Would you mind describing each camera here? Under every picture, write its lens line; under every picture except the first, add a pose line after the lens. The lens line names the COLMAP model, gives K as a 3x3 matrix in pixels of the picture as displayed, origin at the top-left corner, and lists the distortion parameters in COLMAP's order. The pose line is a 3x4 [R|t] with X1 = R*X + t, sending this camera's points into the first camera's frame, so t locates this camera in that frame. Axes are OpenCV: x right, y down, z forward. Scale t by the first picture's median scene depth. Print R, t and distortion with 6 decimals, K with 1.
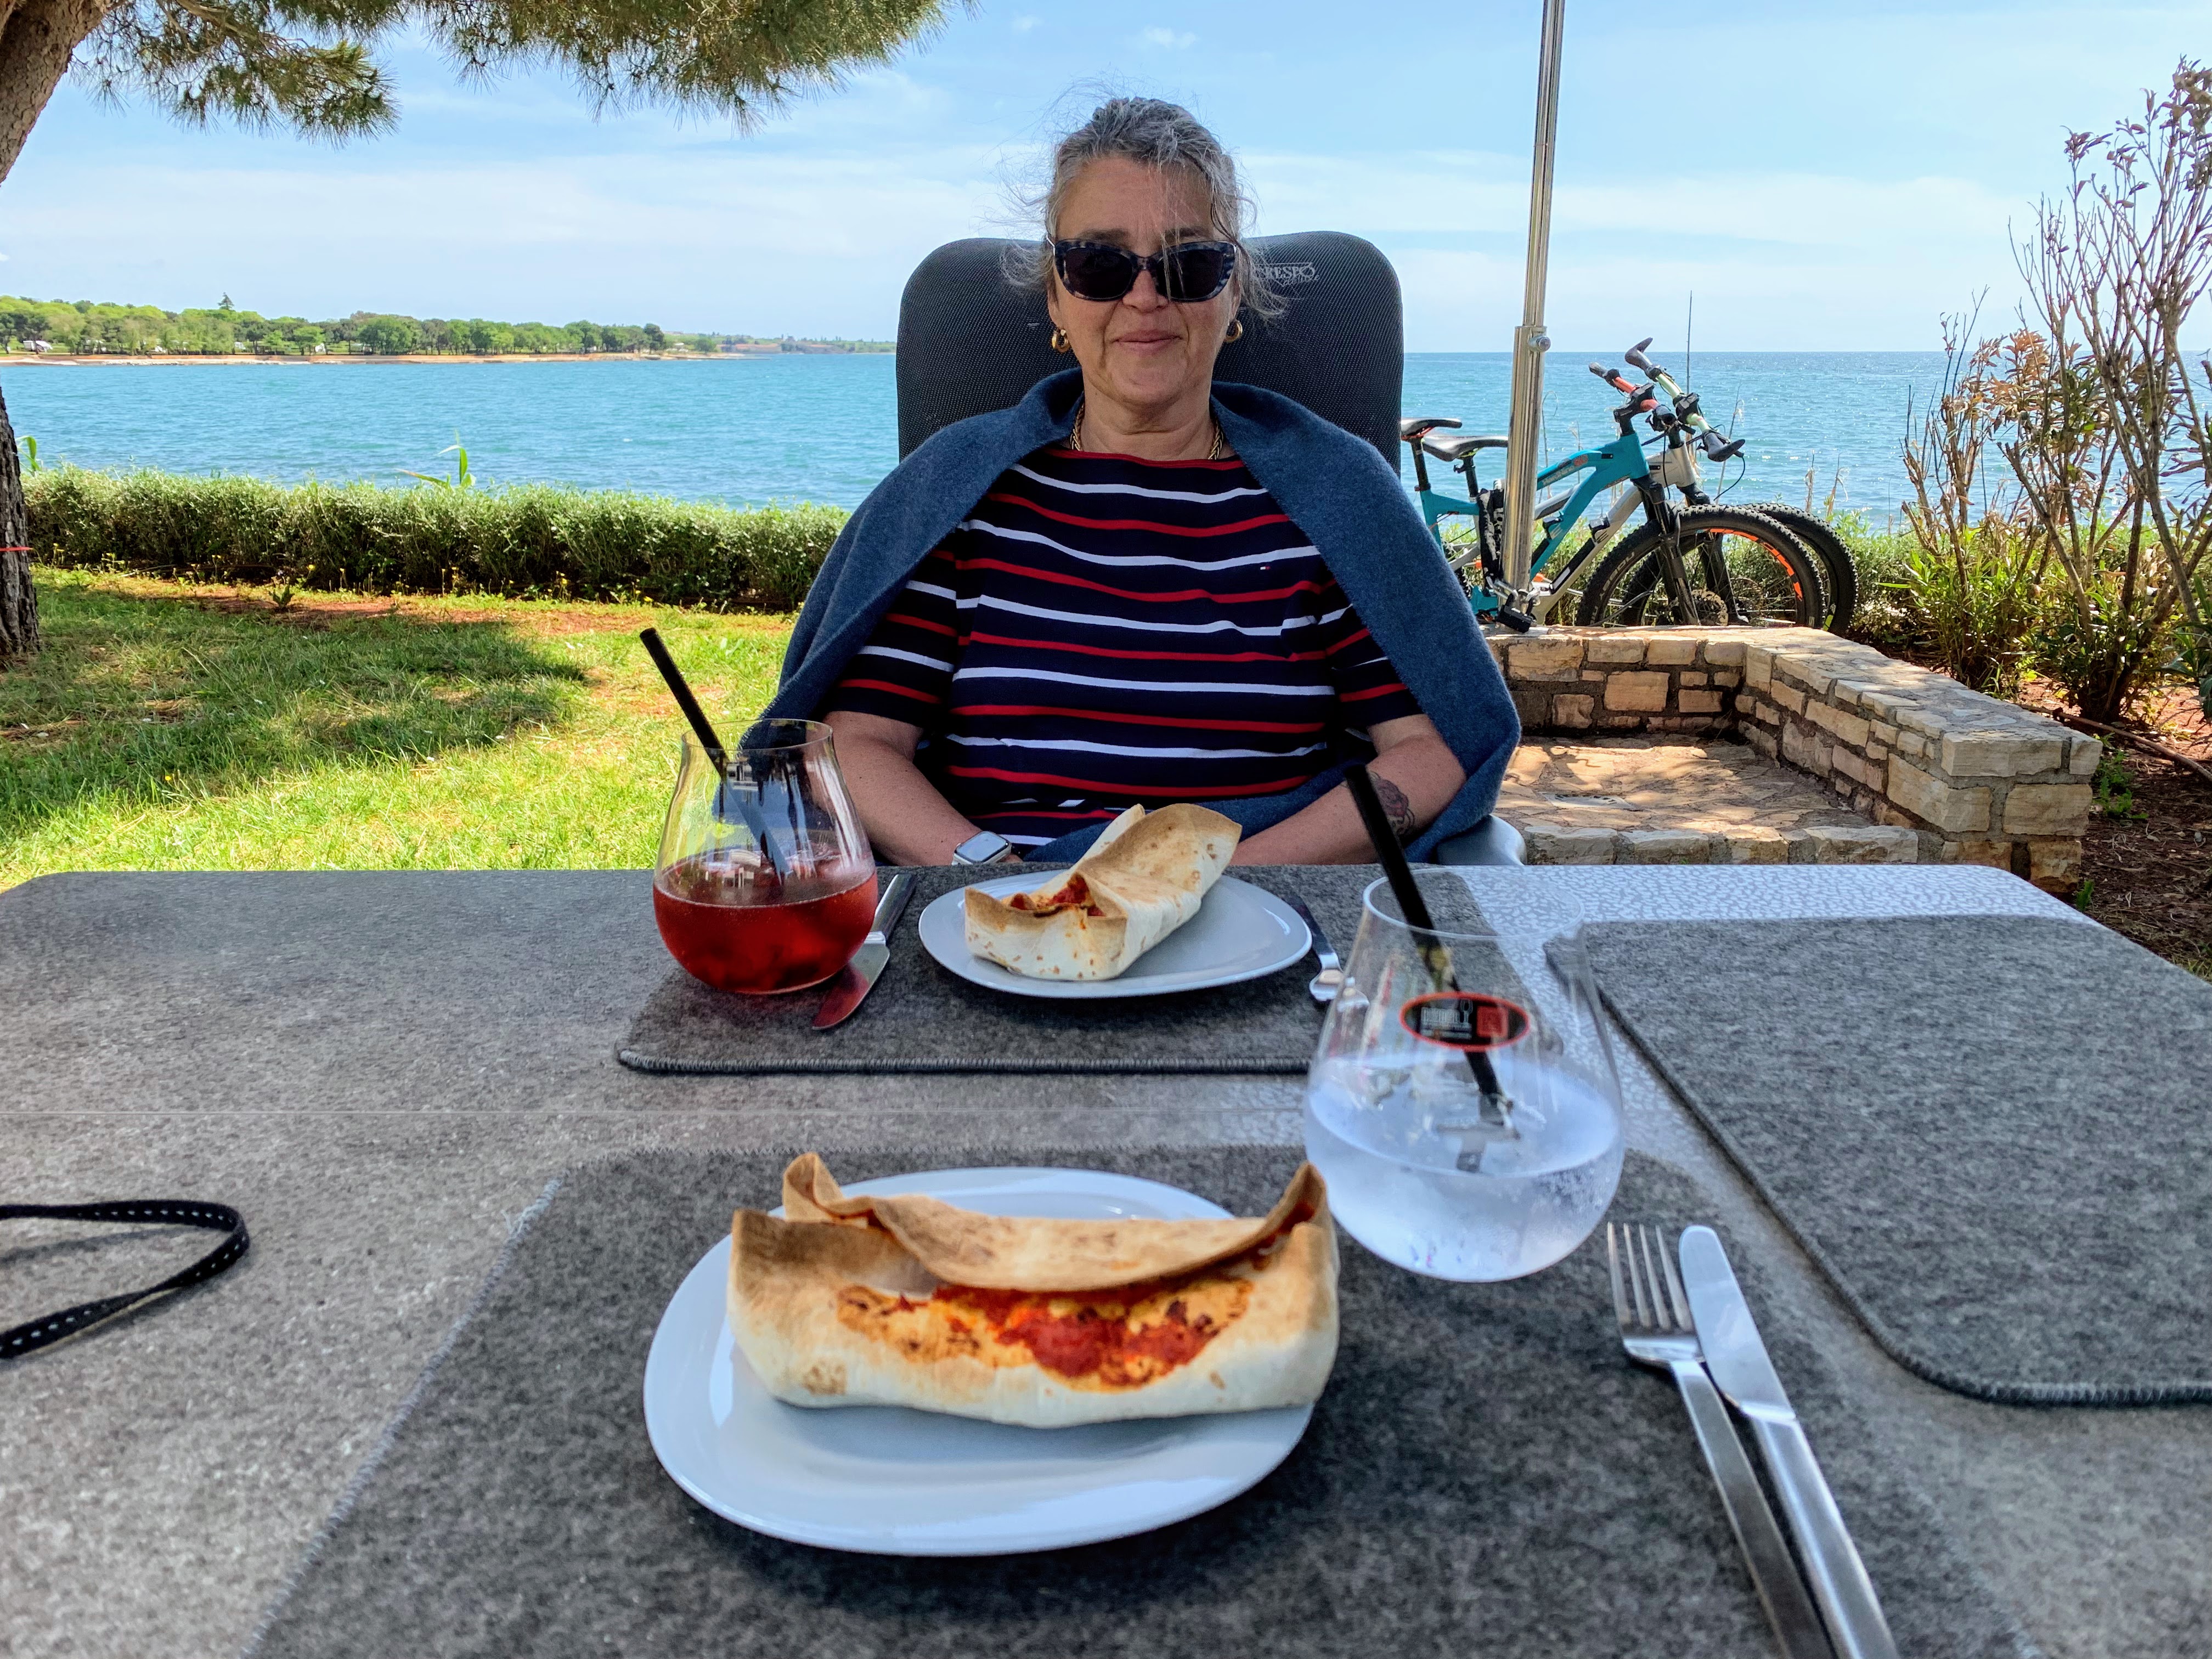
lens RADIAL K [[1704.1, 0, 1099.5], [0, 1704.1, 819.1], [0, 0, 1]] dist [0.053201, -0.041467]
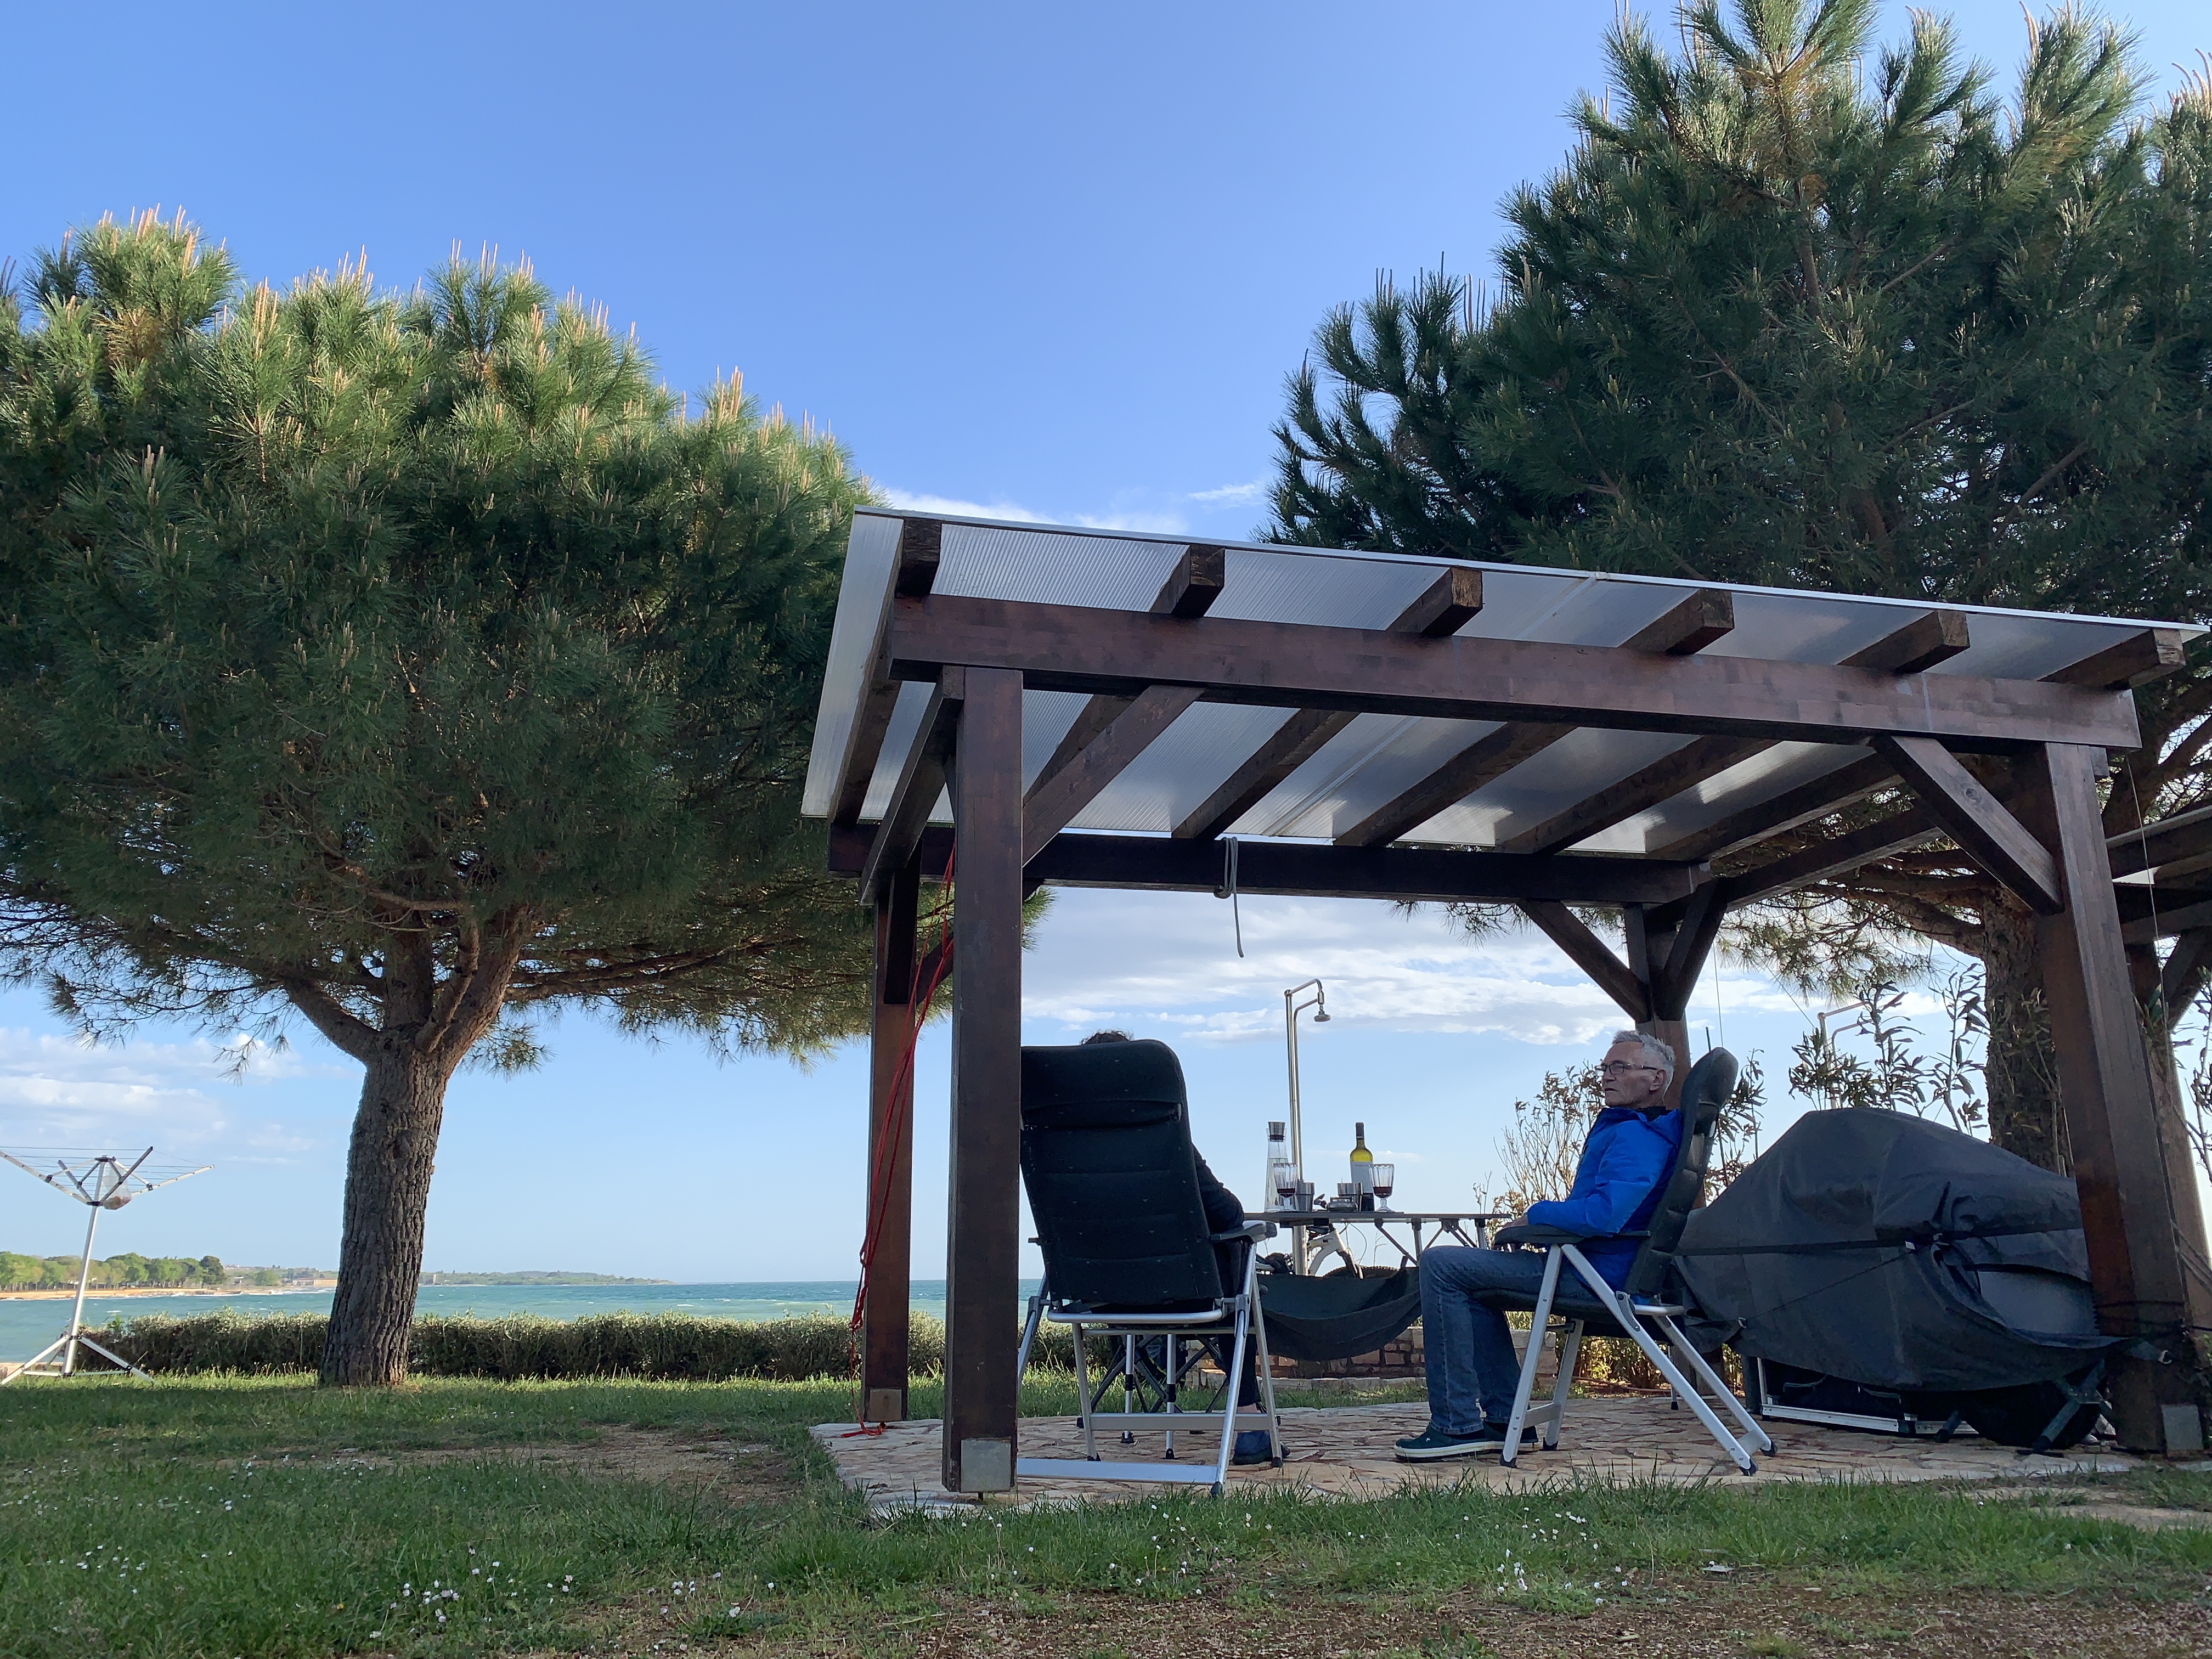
lens RADIAL K [[1704.1, 0, 1109.4], [0, 1704.1, 823.3], [0, 0, 1]] dist [0.053201, -0.041467]
pose [[0.971497, 0.064637, 0.228069, -0.387245], [0.059928, 0.863886, -0.500110, 0.306084], [-0.229351, 0.499523, 0.835389, -0.747054]]
